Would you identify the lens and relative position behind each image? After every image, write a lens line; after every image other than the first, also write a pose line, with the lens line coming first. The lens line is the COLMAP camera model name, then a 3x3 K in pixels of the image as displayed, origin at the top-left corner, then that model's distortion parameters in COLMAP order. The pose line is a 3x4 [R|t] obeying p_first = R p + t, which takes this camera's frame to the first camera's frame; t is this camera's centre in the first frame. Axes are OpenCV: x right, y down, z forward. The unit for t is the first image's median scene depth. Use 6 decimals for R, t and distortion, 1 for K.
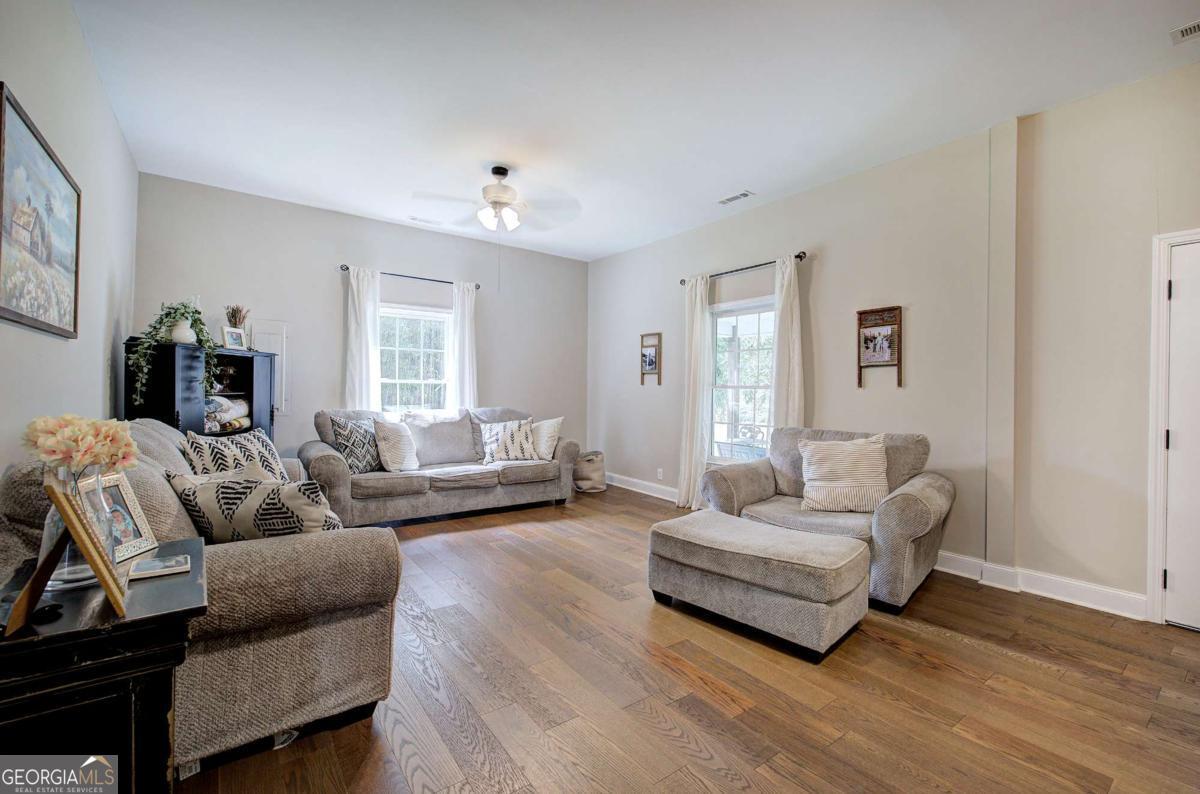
lens RADIAL K [[510.4, 0, 606.5], [0, 510.4, 395.4], [0, 0, 1]] dist [-0.001043, 0.001124]
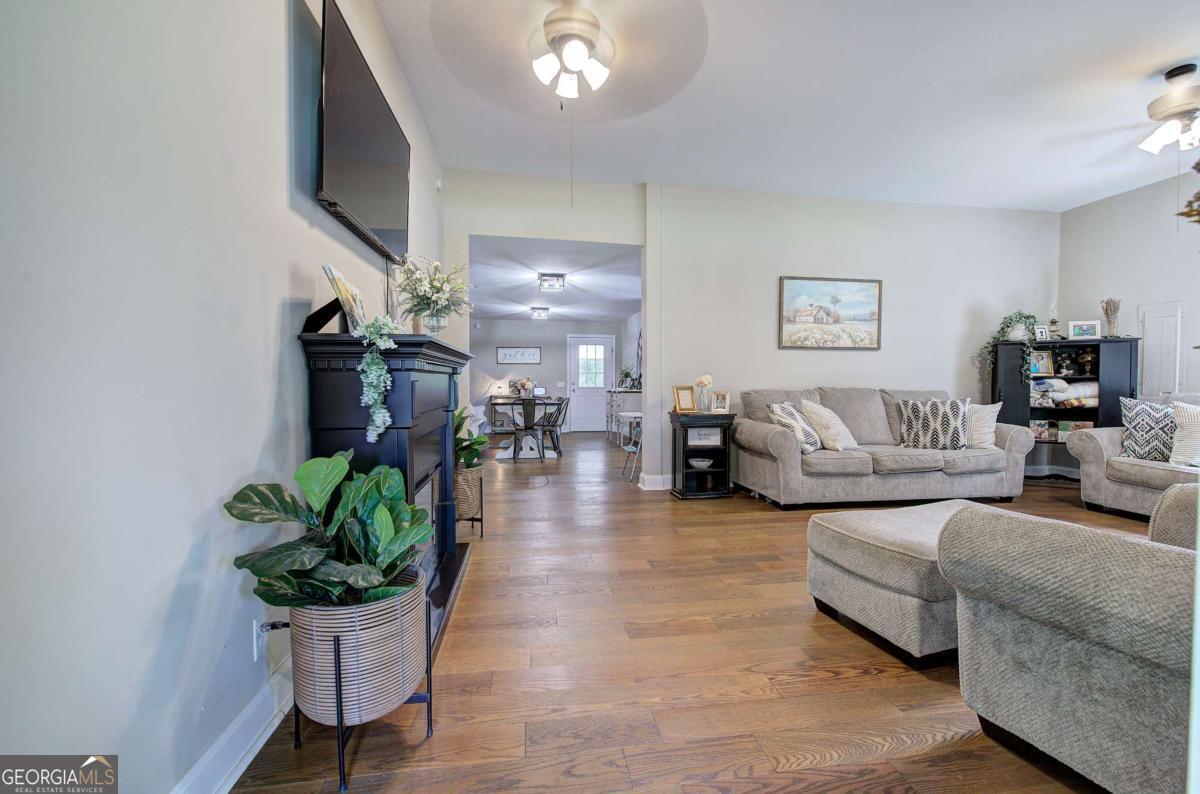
lens RADIAL K [[510.4, 0, 606.8], [0, 510.4, 395.2], [0, 0, 1]] dist [-0.001043, 0.001124]
pose [[-0.470598, 0.001065, -0.882347, 0.917274], [-0.017593, 0.999789, 0.010590, 0.049896], [0.882173, 0.020506, -0.470480, 0.655757]]
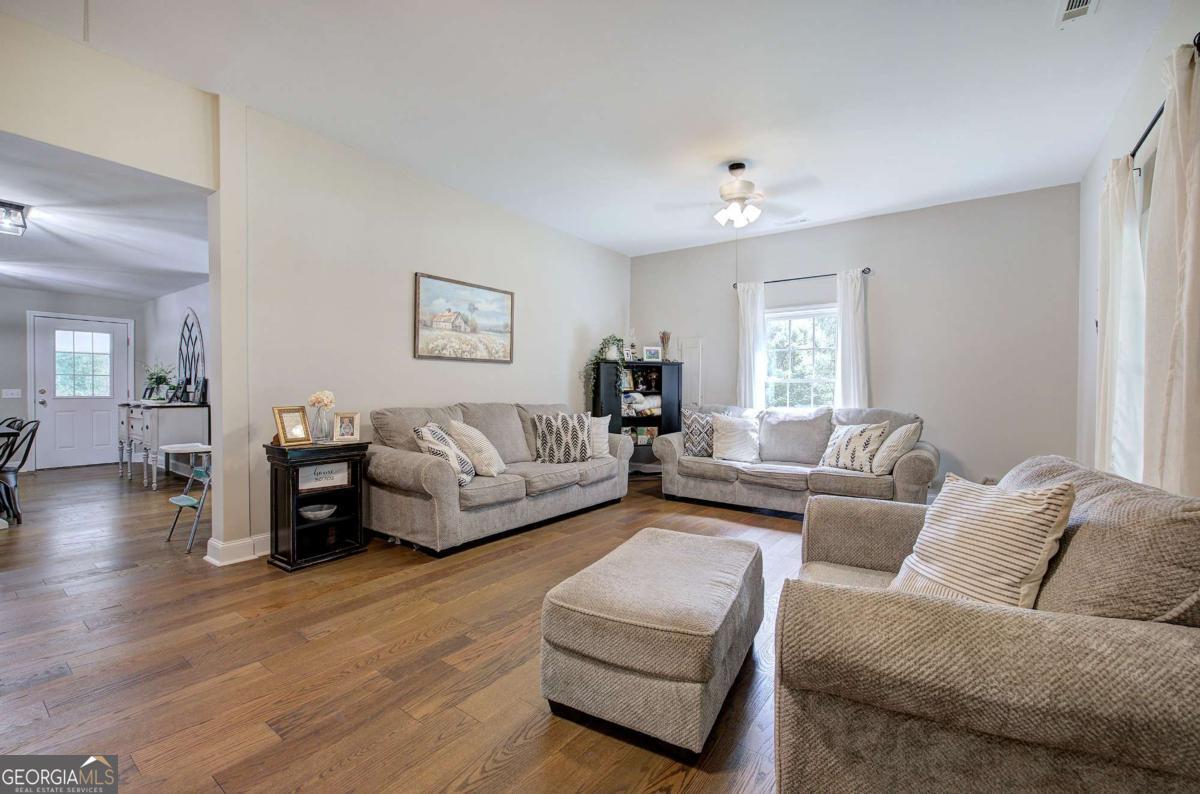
lens RADIAL K [[510.4, 0, 604.1], [0, 510.4, 394.4], [0, 0, 1]] dist [-0.001043, 0.001124]
pose [[0.285129, -0.001448, -0.958488, 0.719678], [-0.011794, 0.999918, -0.005019, 0.014969], [0.958417, 0.012735, 0.285088, 0.500110]]
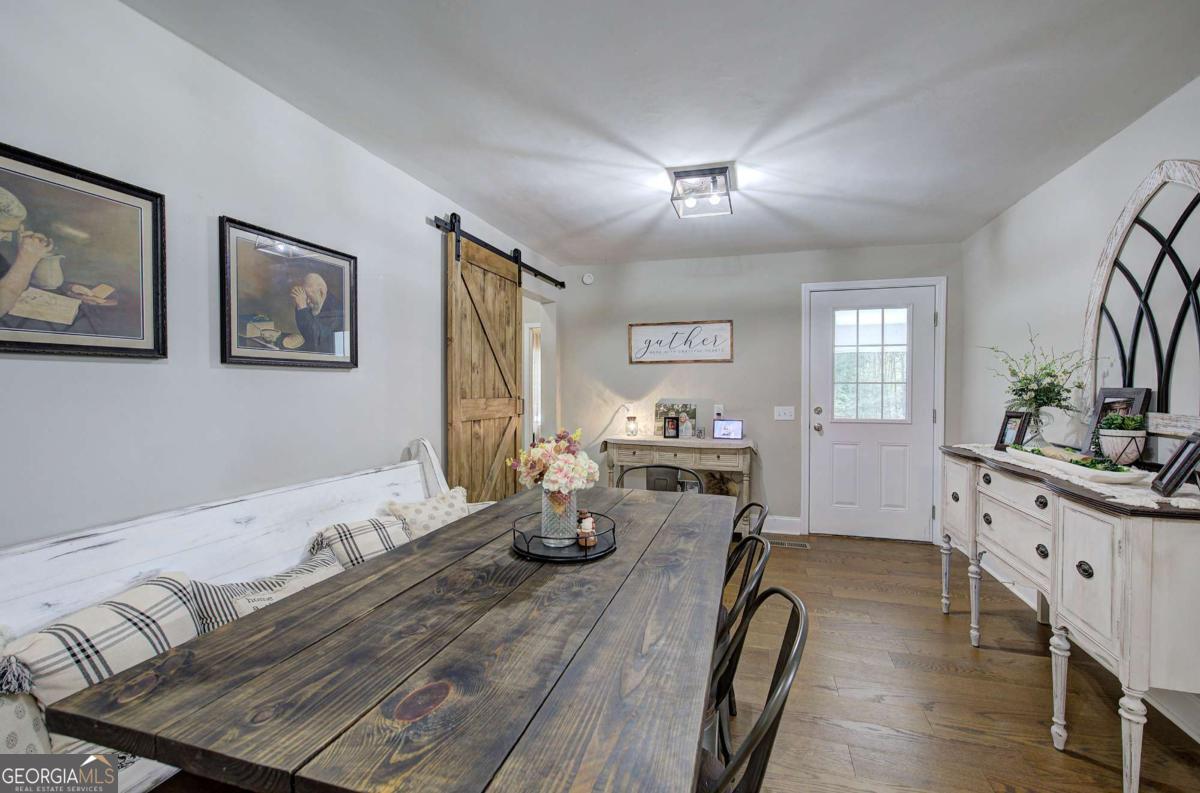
lens RADIAL K [[510.4, 0, 607.7], [0, 510.4, 388.3], [0, 0, 1]] dist [-0.001043, 0.001124]
pose [[-0.805109, -0.015389, -0.592927, -0.455409], [-0.020056, 0.999798, 0.001284, -0.019845], [0.592788, 0.012926, -0.805255, -0.210458]]
